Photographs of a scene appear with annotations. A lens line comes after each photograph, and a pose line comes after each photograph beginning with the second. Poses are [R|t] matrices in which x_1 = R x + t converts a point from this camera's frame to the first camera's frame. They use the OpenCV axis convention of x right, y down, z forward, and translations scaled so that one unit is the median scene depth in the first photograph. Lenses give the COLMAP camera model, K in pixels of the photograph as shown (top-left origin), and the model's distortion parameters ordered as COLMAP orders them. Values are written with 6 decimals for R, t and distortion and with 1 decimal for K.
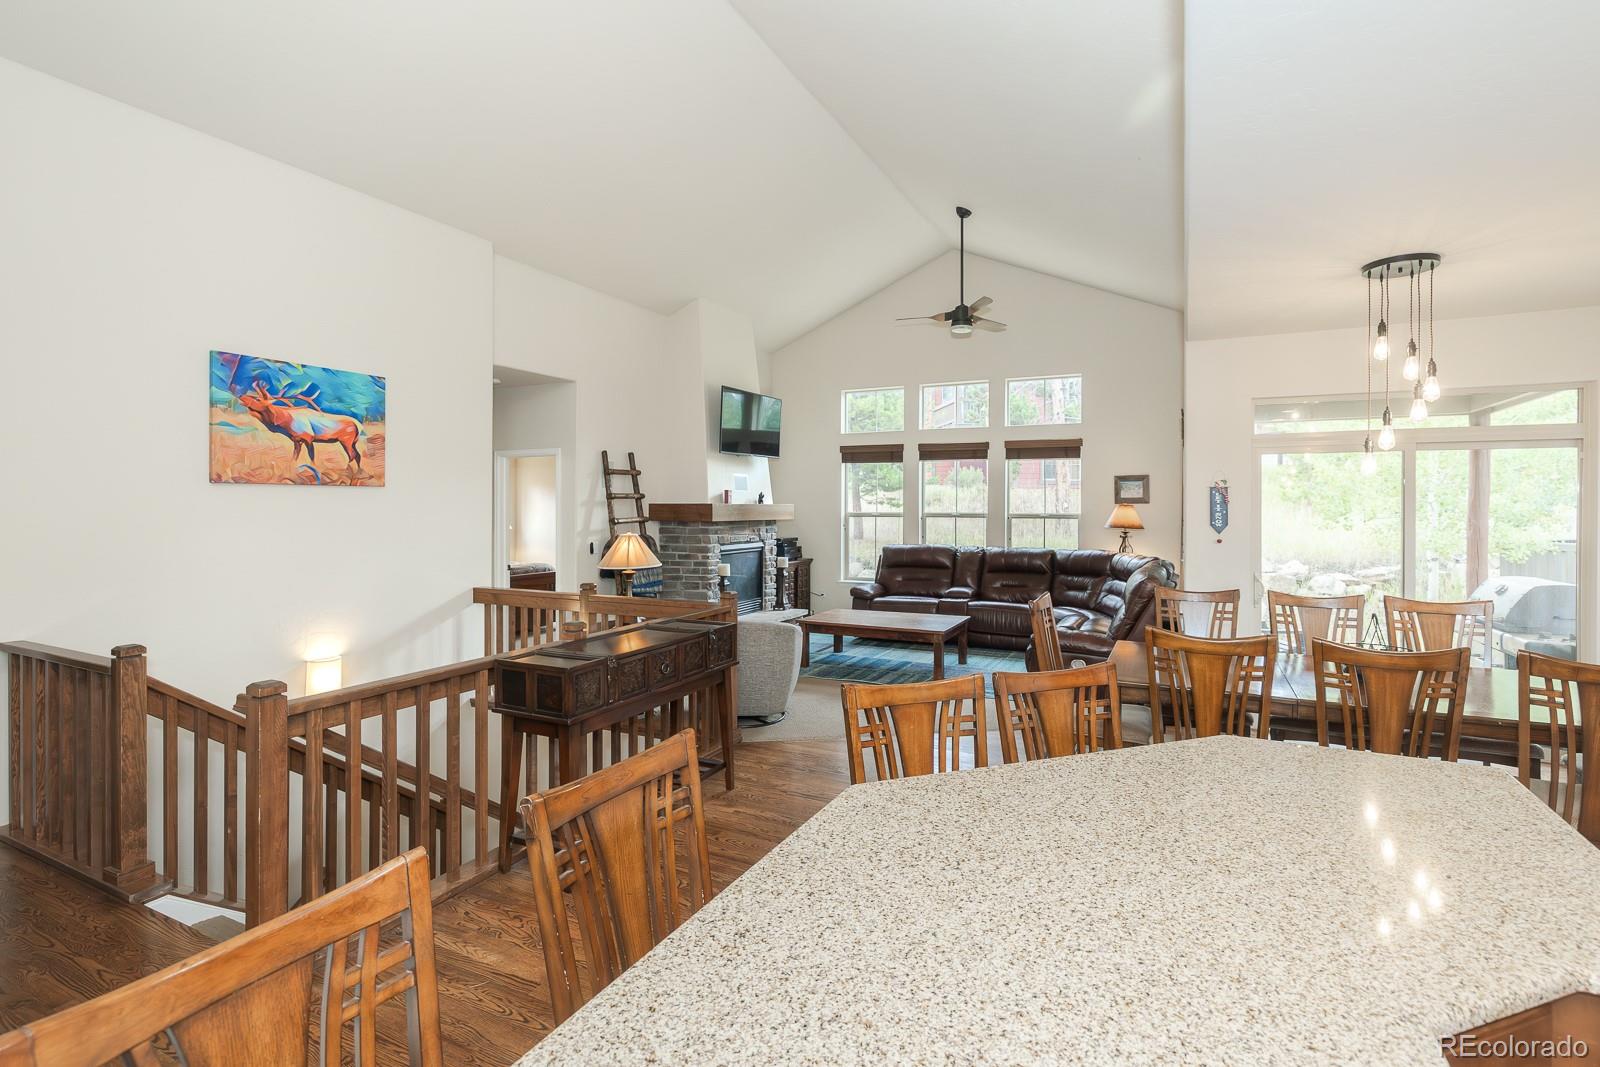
lens RADIAL K [[737.9, 0, 856.2], [0, 737.9, 503.2], [0, 0, 1]] dist [0.002188, 0.000213]
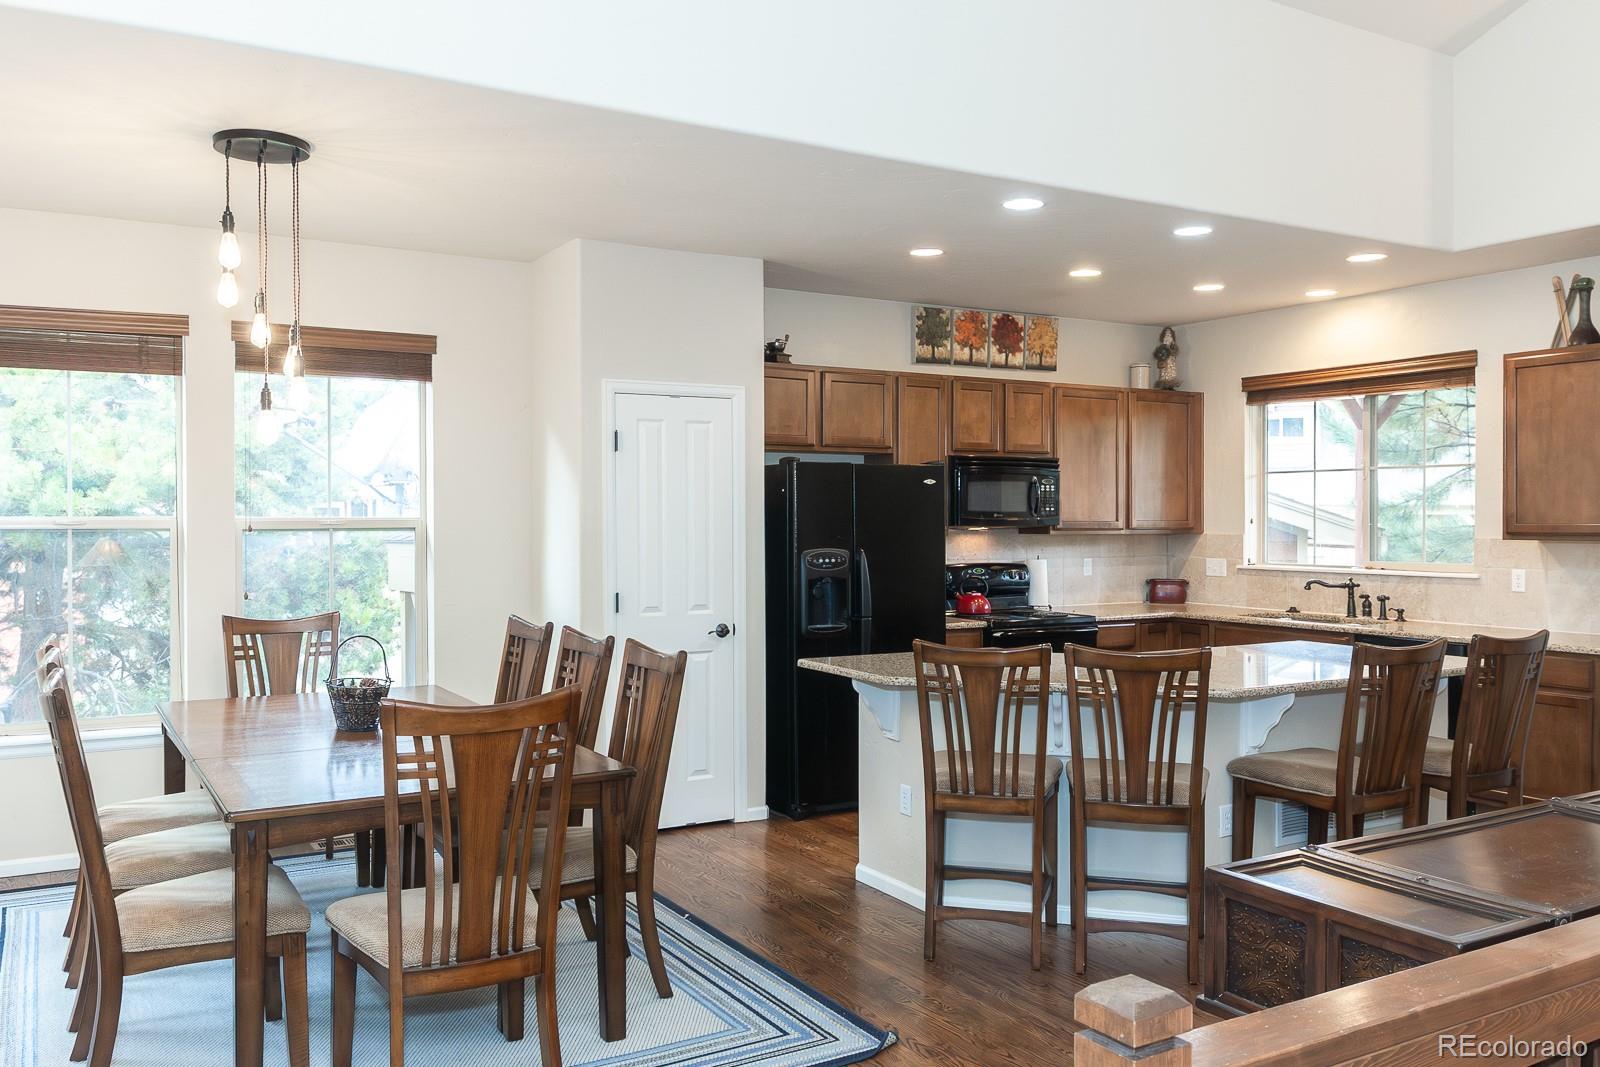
lens RADIAL K [[1262.6, 0, 760.5], [0, 1262.6, 523.7], [0, 0, 1]] dist [0.064836, -0.128458]
pose [[-0.803326, -0.005439, 0.595514, -0.164004], [-0.002902, 0.999982, 0.005220, 0.012732], [-0.595532, 0.002465, -0.803328, 0.784168]]
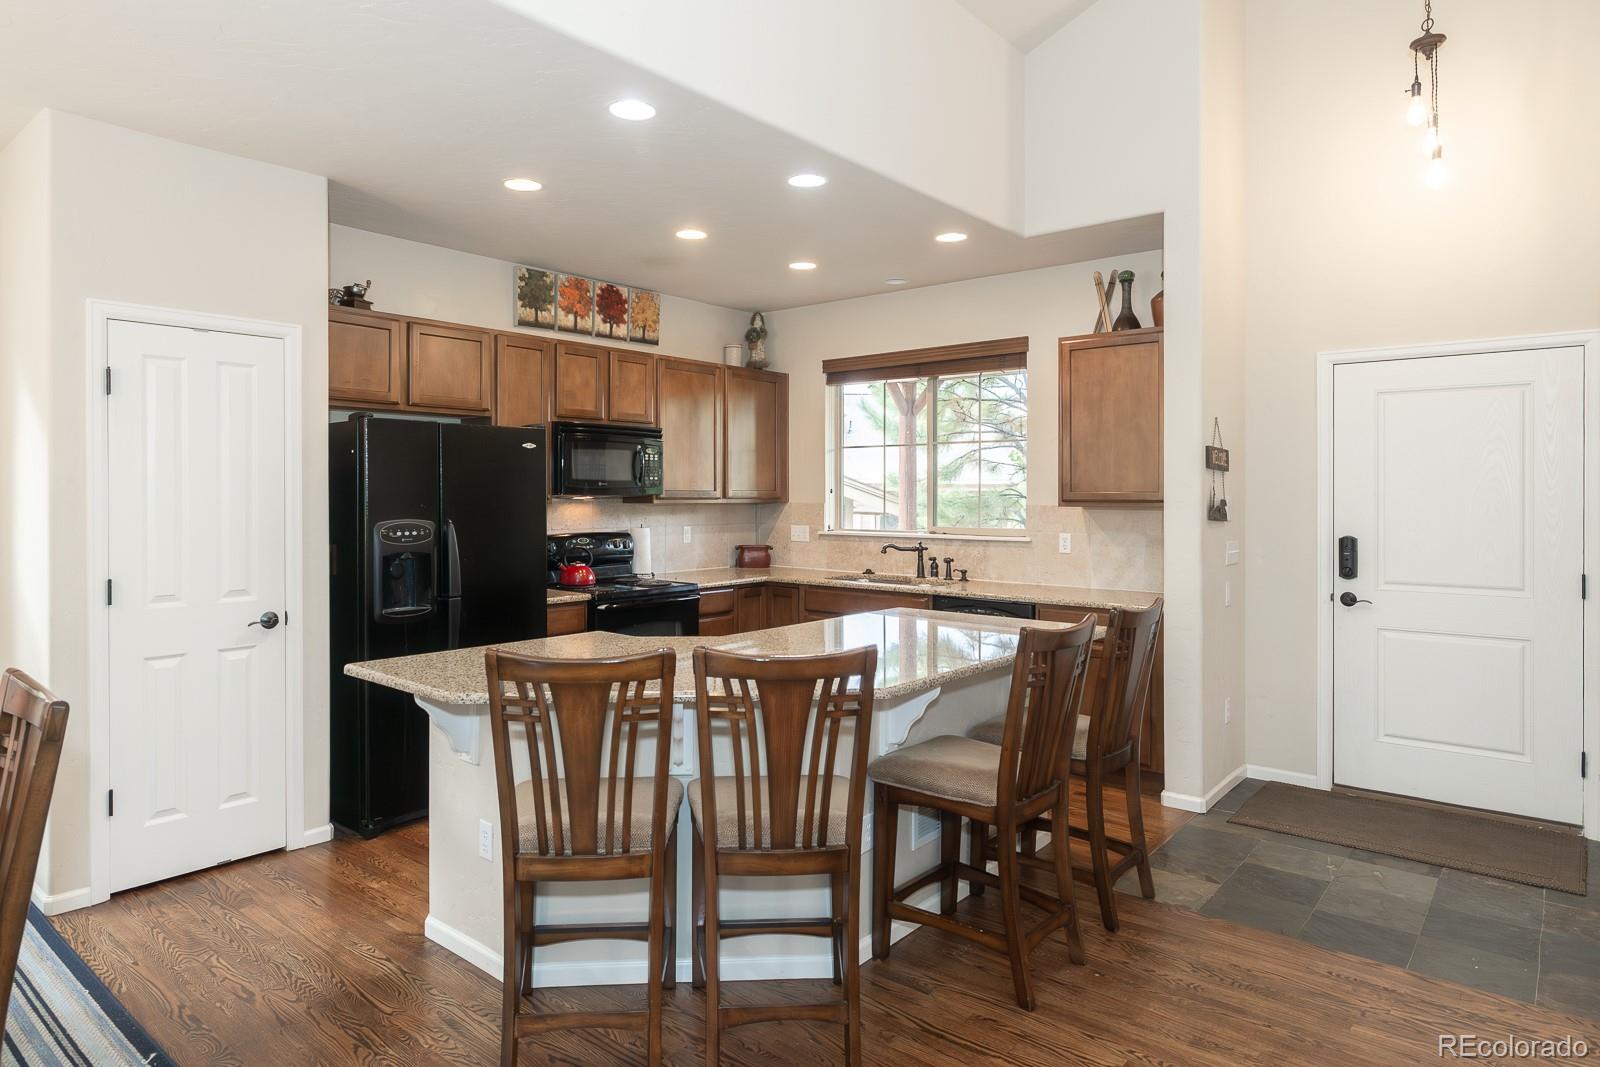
lens RADIAL K [[959.8, 0, 745.1], [0, 959.8, 491.8], [0, 0, 1]] dist [-0.002259, 0.001066]
pose [[-0.954294, -0.003332, 0.298850, -0.054156], [-0.004387, 0.999986, -0.002857, 0.018119], [-0.298836, -0.004038, -0.954296, 0.560776]]
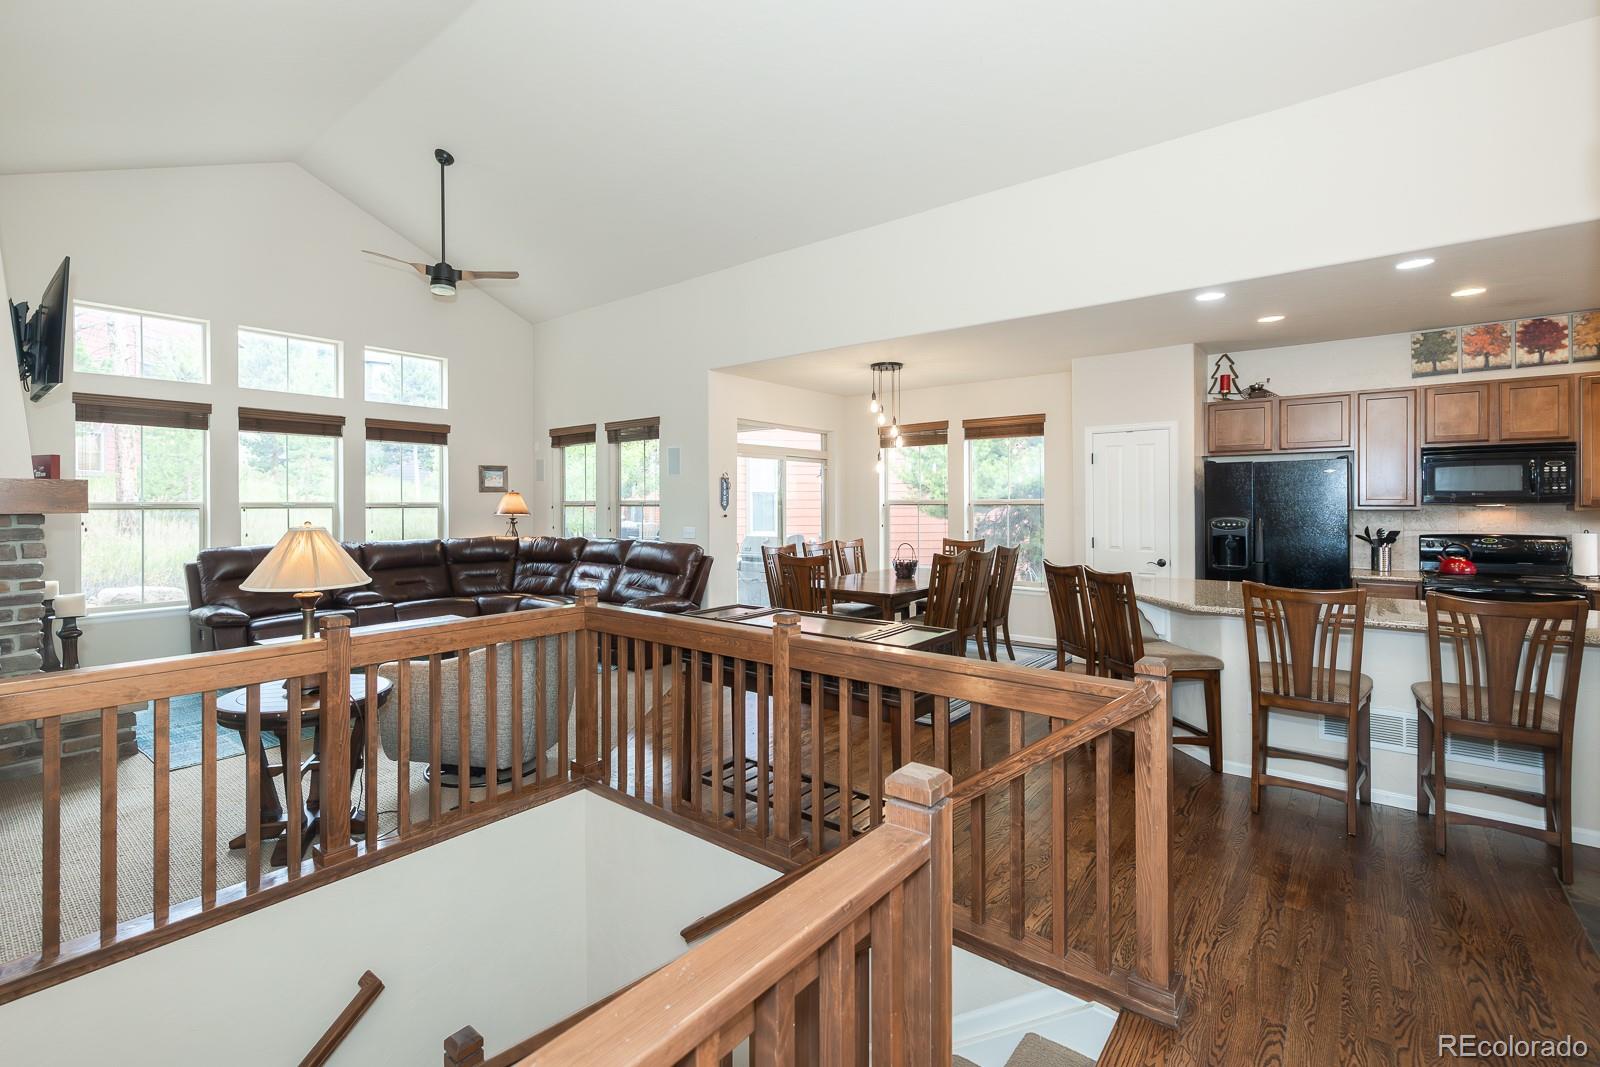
lens RADIAL K [[704.4, 0, 766.6], [0, 704.4, 500.0], [0, 0, 1]] dist [-0.003350, -0.000445]
pose [[0.265320, 0.002982, 0.964156, -0.523039], [0.002570, 0.999989, -0.003800, 0.017248], [-0.964157, 0.003487, 0.265310, 0.374859]]
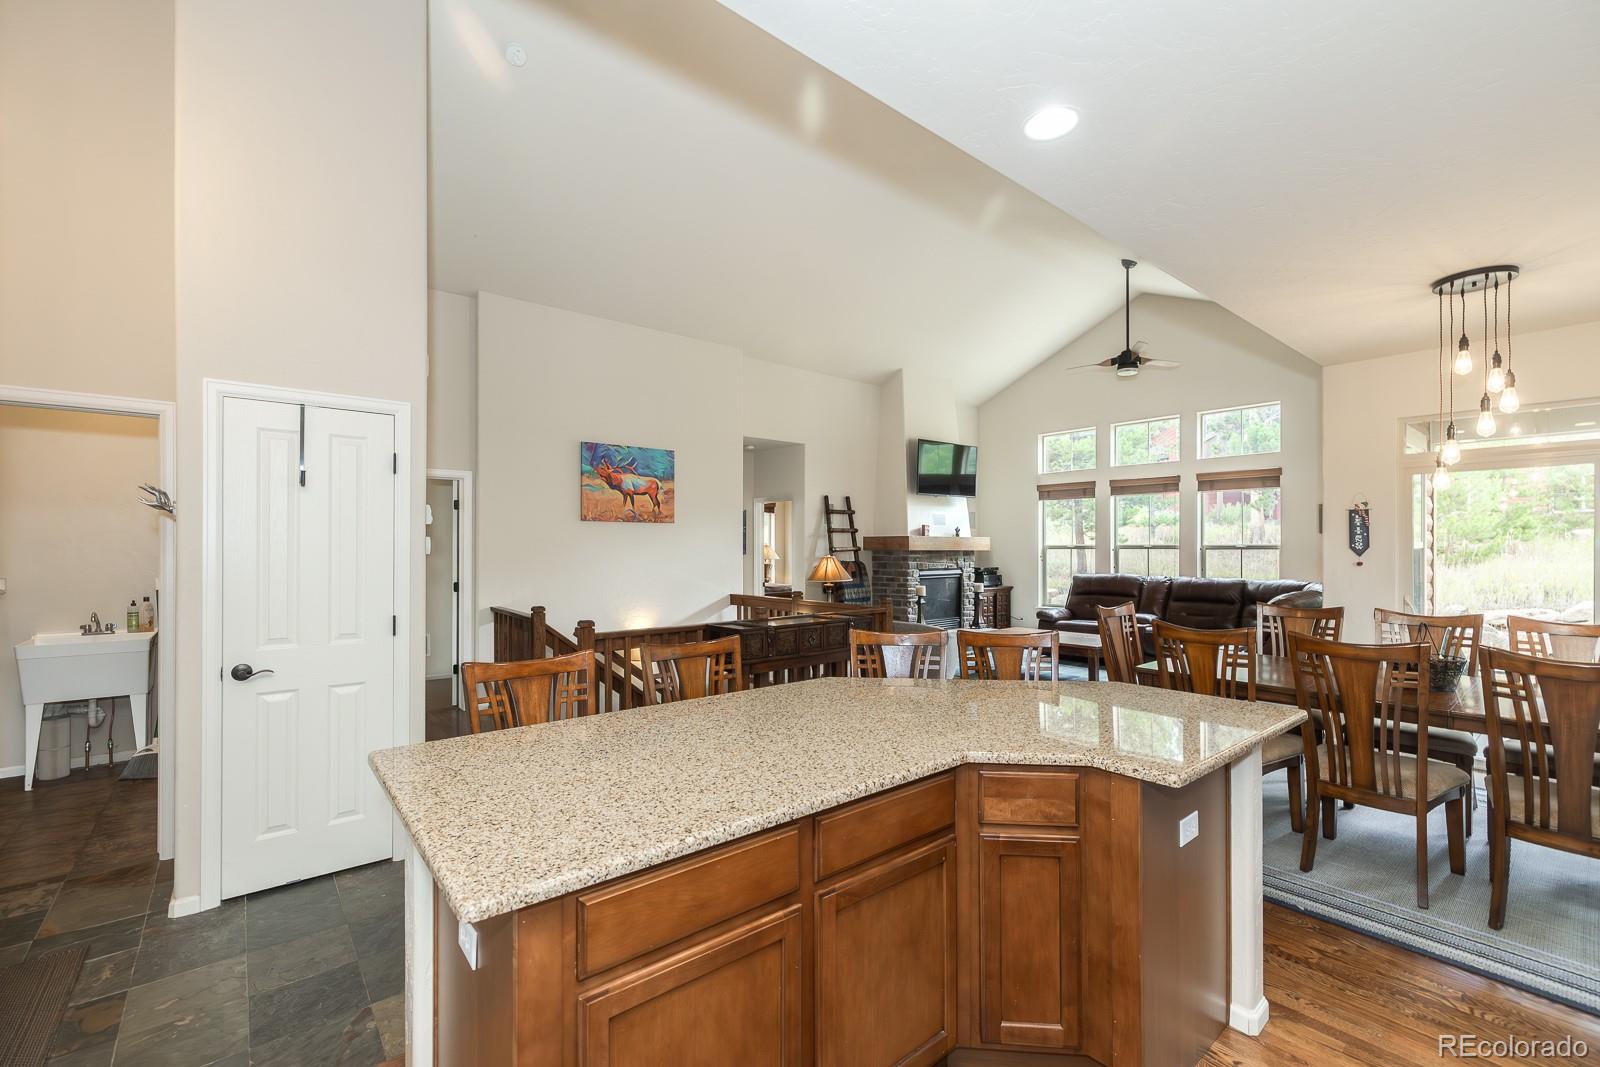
lens RADIAL K [[693.9, 0, 817.0], [0, 693.9, 541.2], [0, 0, 1]] dist [-0.000669, -0.000029]
pose [[0.906093, -0.005994, -0.423037, 0.147233], [0.002795, 0.999963, -0.008182, 0.017488], [0.423070, 0.006231, 0.906075, -0.106749]]
